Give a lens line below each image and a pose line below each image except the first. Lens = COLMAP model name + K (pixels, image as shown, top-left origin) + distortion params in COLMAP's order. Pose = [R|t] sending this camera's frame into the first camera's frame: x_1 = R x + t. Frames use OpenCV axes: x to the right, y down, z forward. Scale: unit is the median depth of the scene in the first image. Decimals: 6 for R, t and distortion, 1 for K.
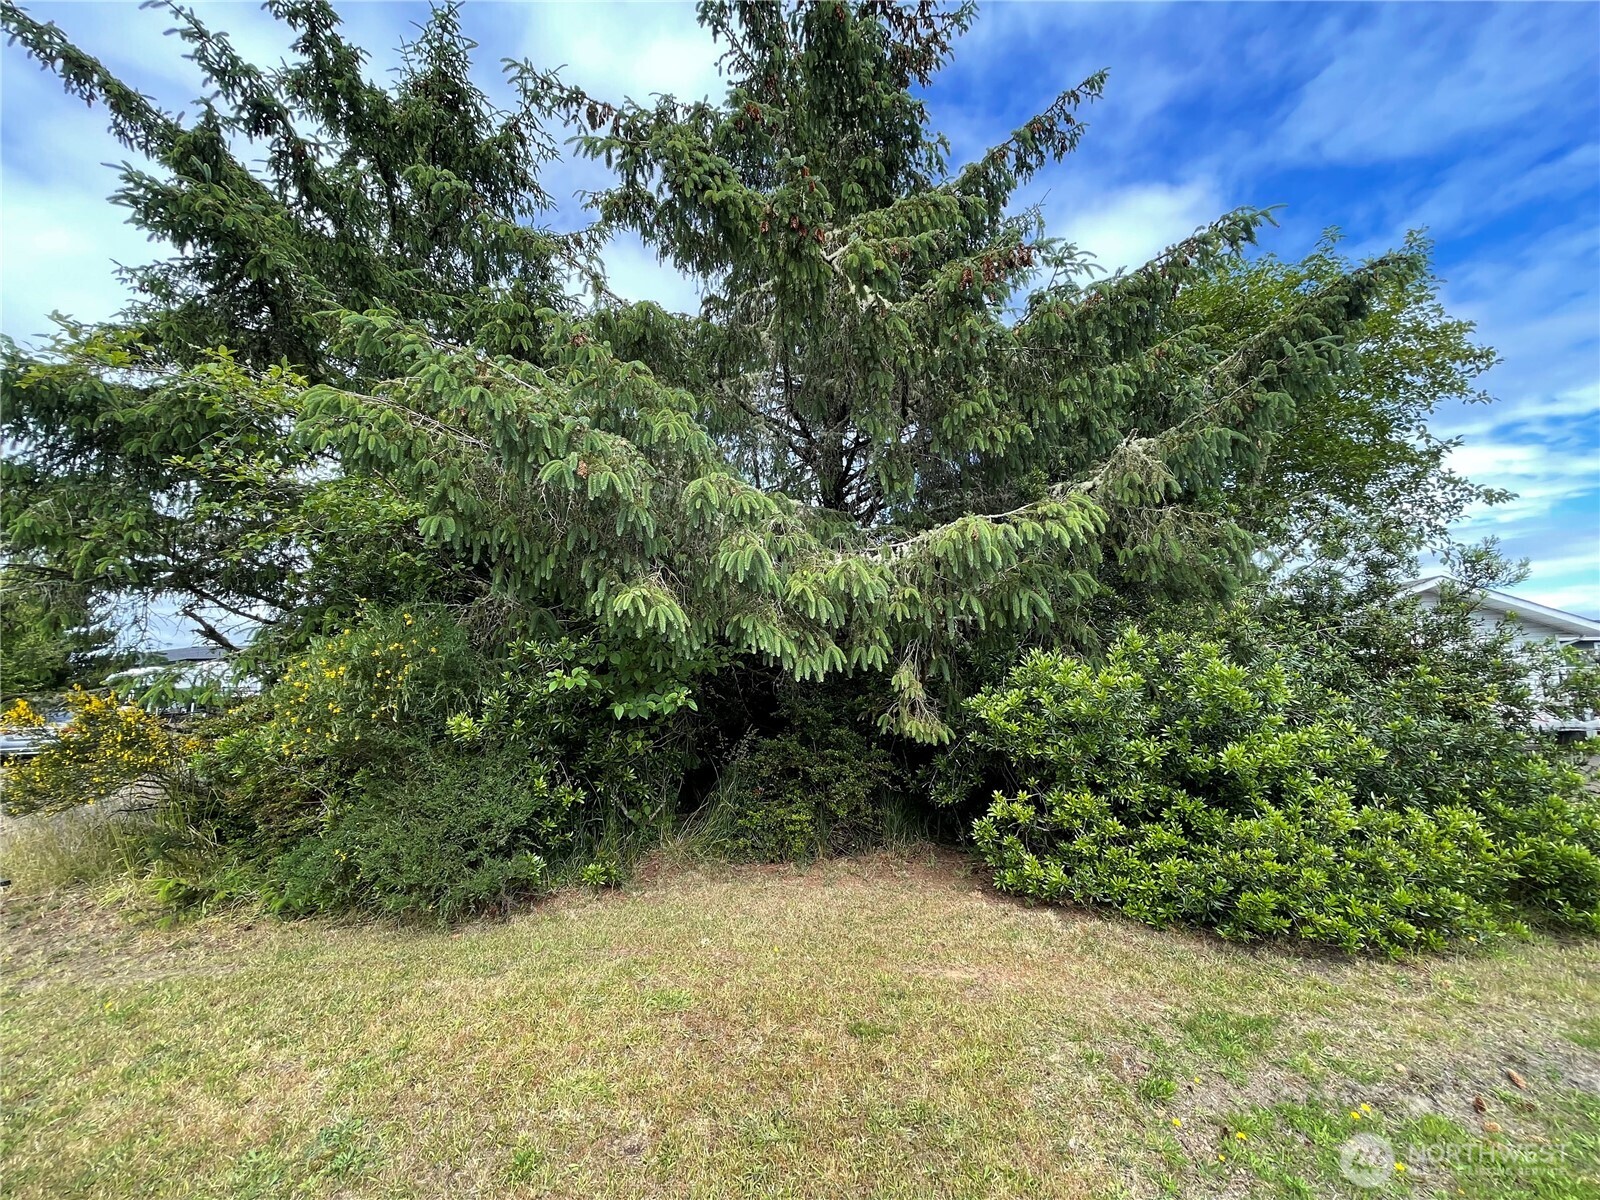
lens RADIAL K [[648.9, 0, 793.0], [0, 648.9, 603.9], [0, 0, 1]] dist [0.016778, -0.005132]
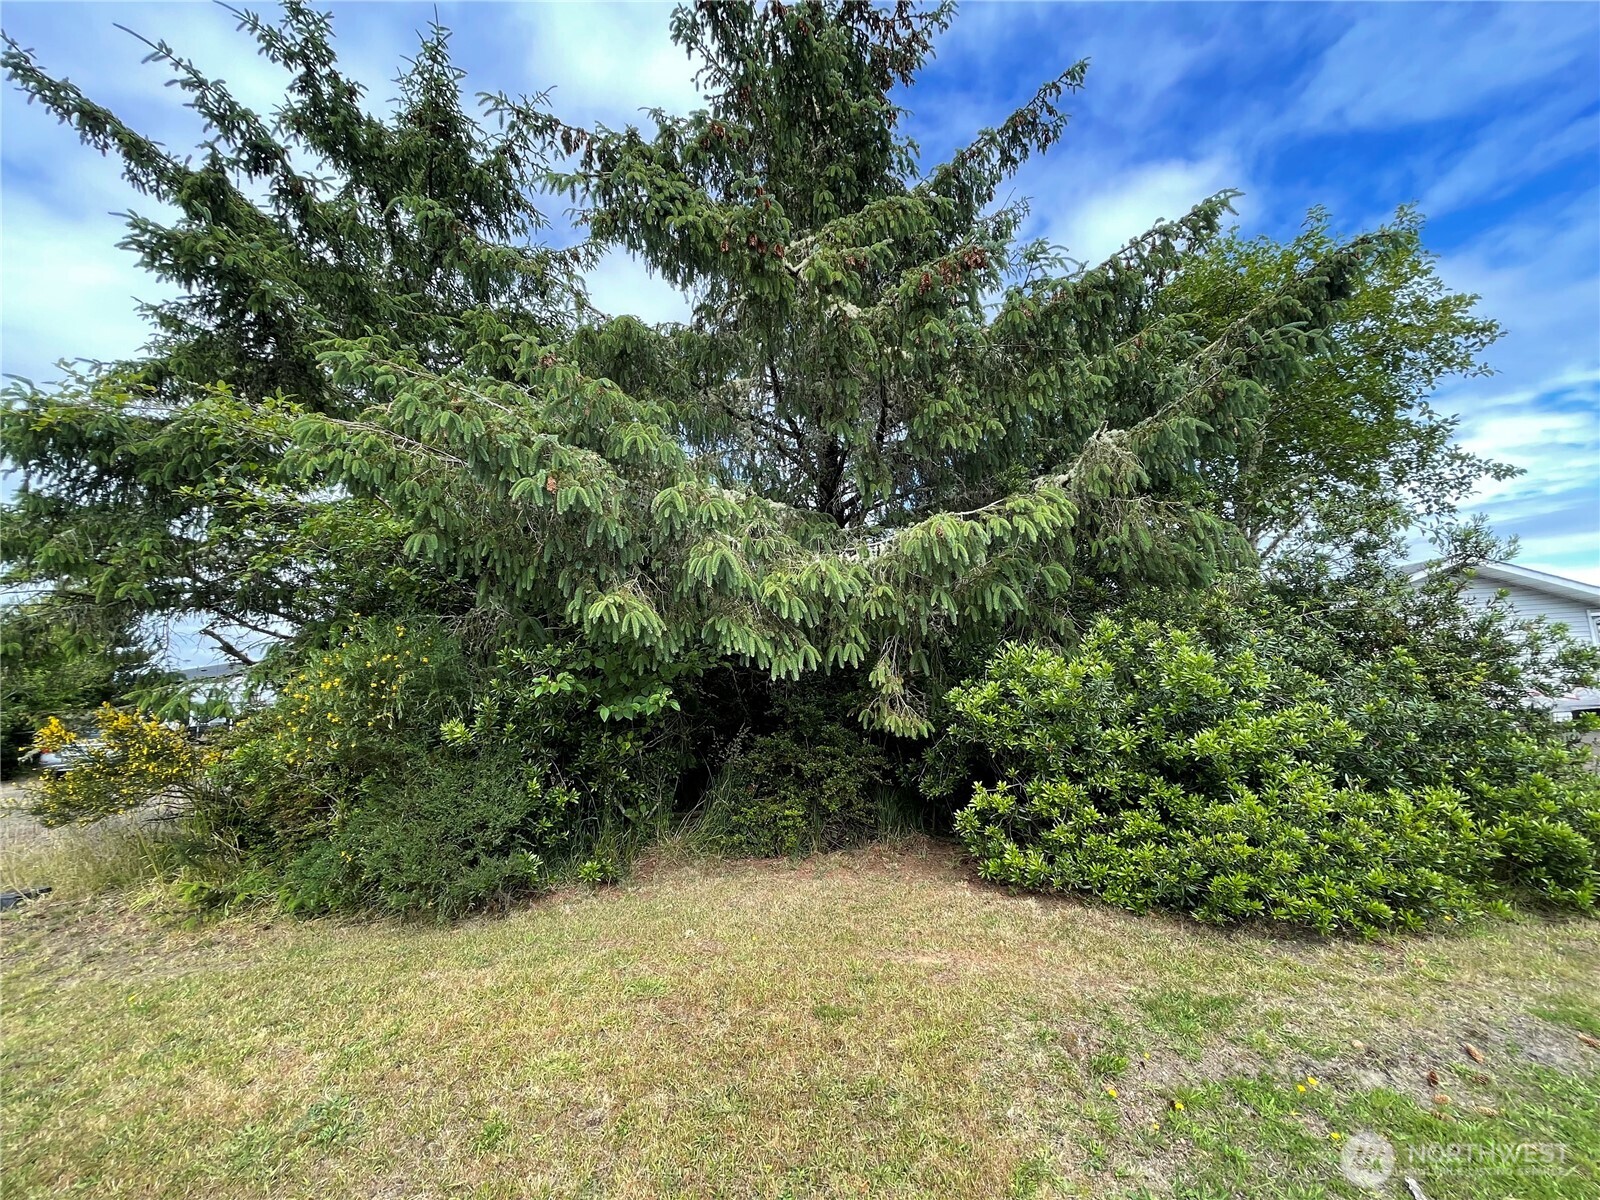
lens RADIAL K [[648.9, 0, 793.0], [0, 648.9, 603.9], [0, 0, 1]] dist [0.016778, -0.005132]
pose [[0.998902, -0.032218, -0.034009, 0.070064], [0.032252, 0.999480, 0.000463, -0.001188], [0.033977, -0.001560, 0.999421, -0.027625]]
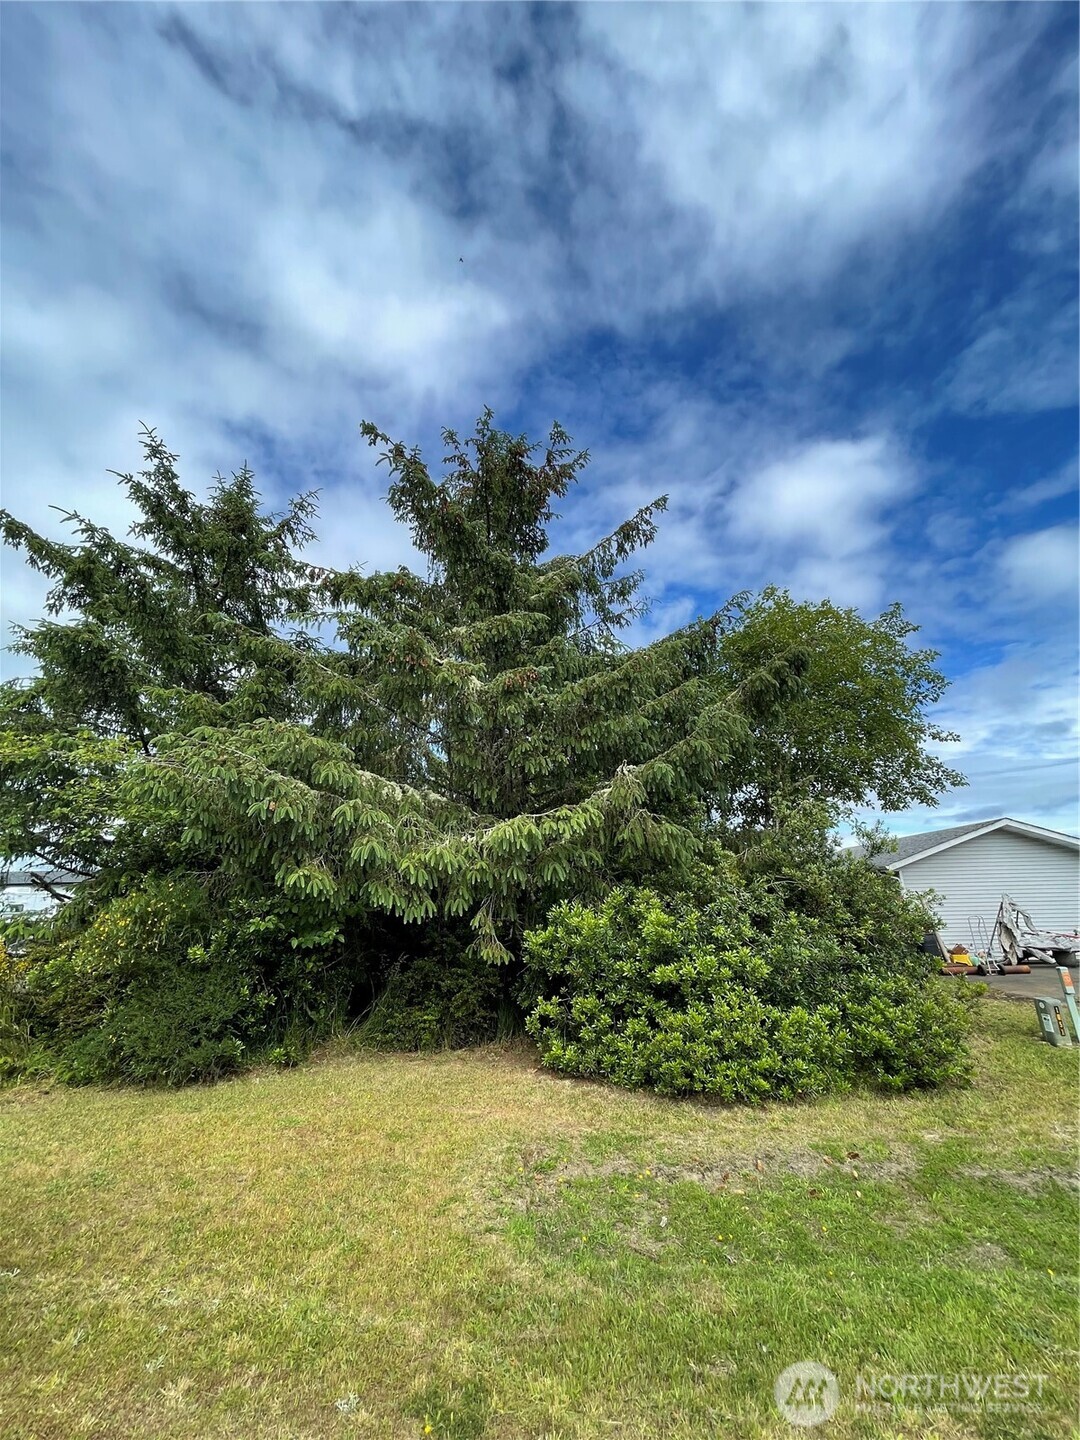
lens RADIAL K [[590.1, 0, 540.0], [0, 590.1, 720.0], [0, 0, 1]] dist [0.000936, 0.009986]
pose [[0.999893, -0.005060, -0.013750, 0.342447], [0.002582, 0.984637, -0.174592, -0.115938], [0.014422, 0.174538, 0.984545, -0.502901]]
